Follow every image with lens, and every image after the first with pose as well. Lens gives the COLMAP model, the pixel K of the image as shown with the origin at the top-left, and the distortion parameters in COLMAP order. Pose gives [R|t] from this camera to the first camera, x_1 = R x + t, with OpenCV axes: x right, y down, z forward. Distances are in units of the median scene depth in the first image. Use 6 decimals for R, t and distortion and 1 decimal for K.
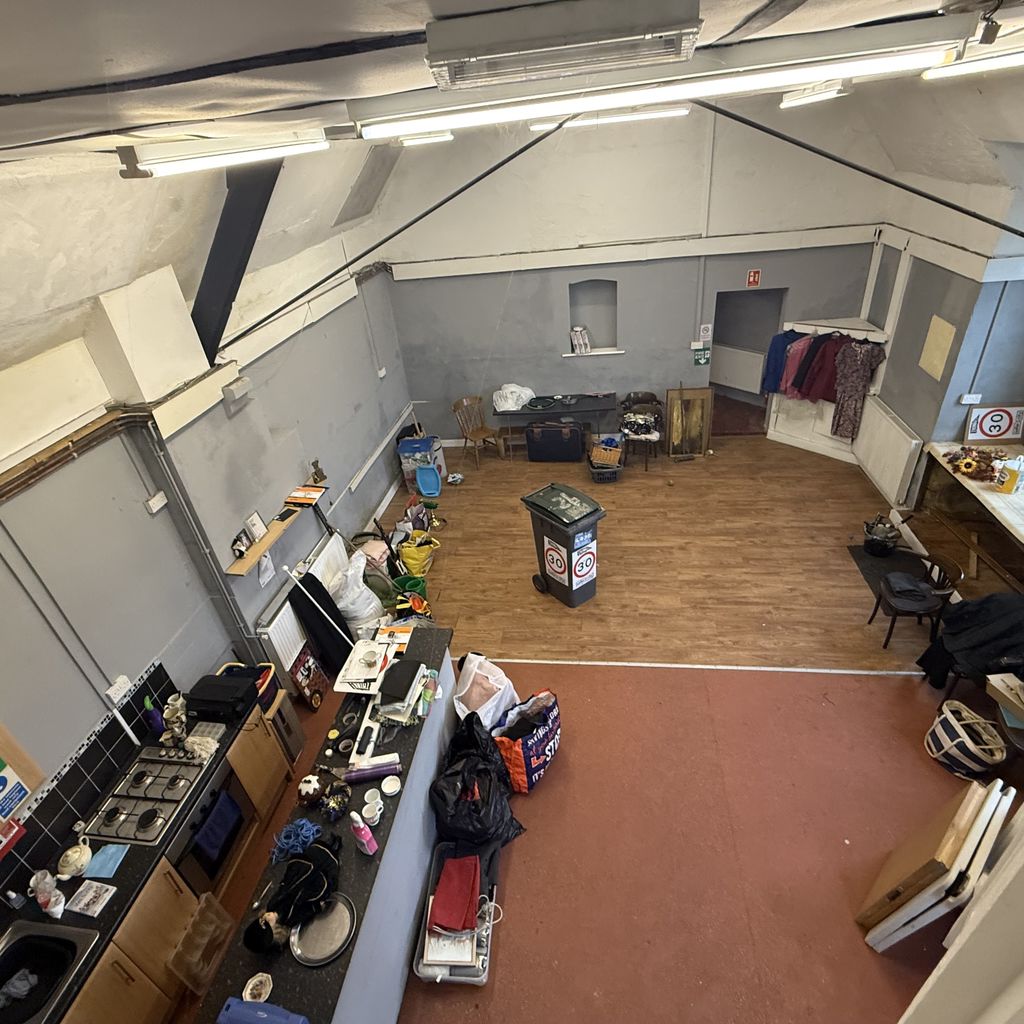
lens RADIAL K [[580.7, 0, 511.1], [0, 580.7, 509.0], [0, 0, 1]] dist [-0.005118, 0.000261]
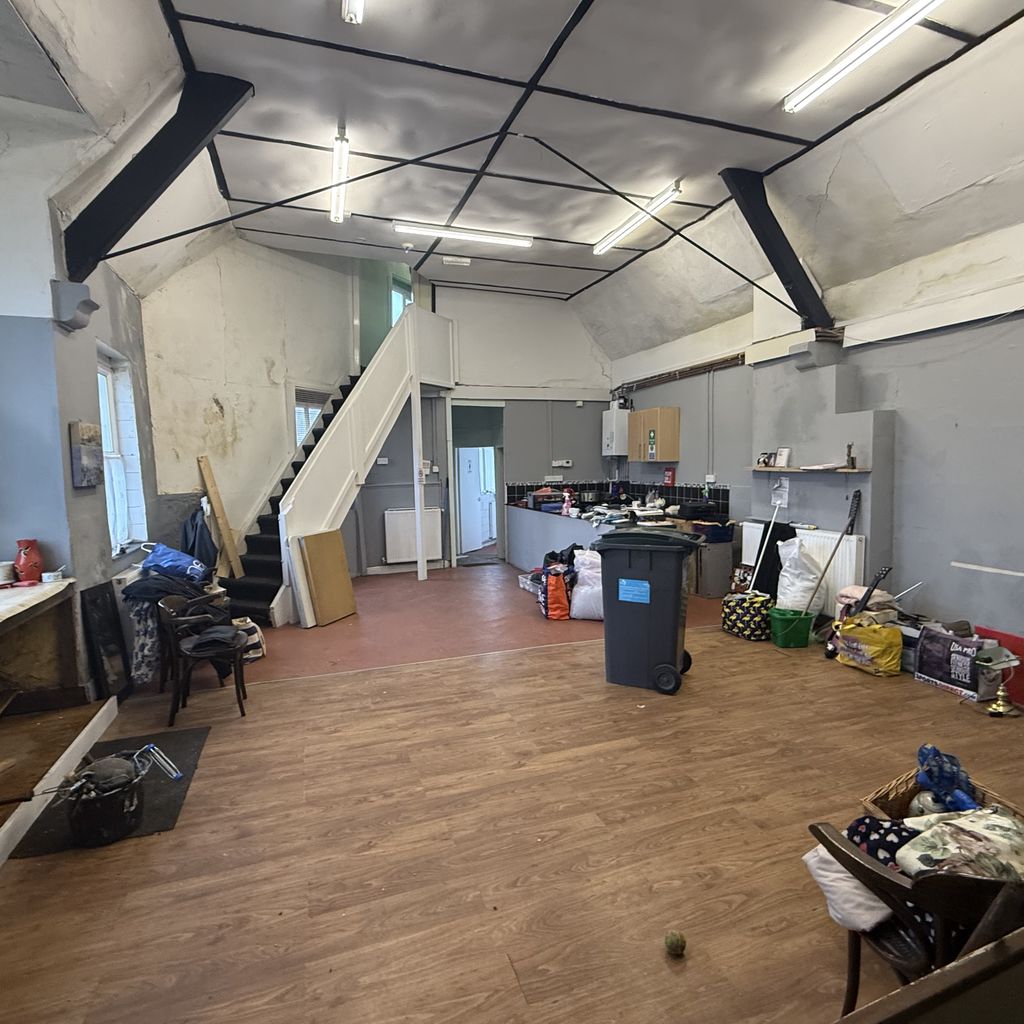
lens RADIAL K [[580.7, 0, 512.5], [0, 580.7, 512.1], [0, 0, 1]] dist [-0.005118, 0.000261]
pose [[-0.879522, 0.157118, -0.449172, 0.554749], [-0.157504, 0.794597, 0.586352, -0.434226], [0.449037, 0.586455, -0.674118, 1.355398]]
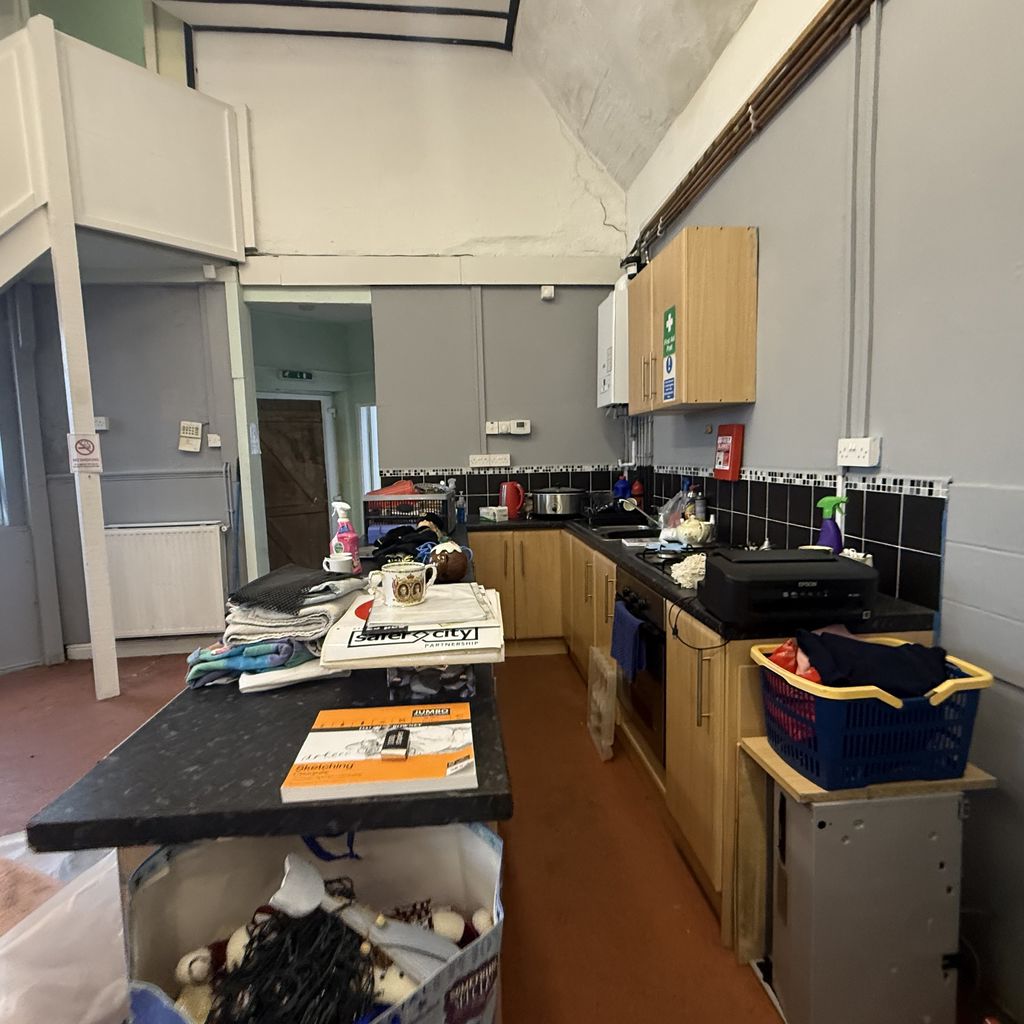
lens RADIAL K [[580.7, 0, 512.6], [0, 580.7, 513.7], [0, 0, 1]] dist [-0.005118, 0.000261]
pose [[-0.963164, 0.149844, -0.223299, -0.164371], [-0.024087, 0.778958, 0.626613, 0.024498], [0.267835, 0.608910, -0.746655, 0.848066]]
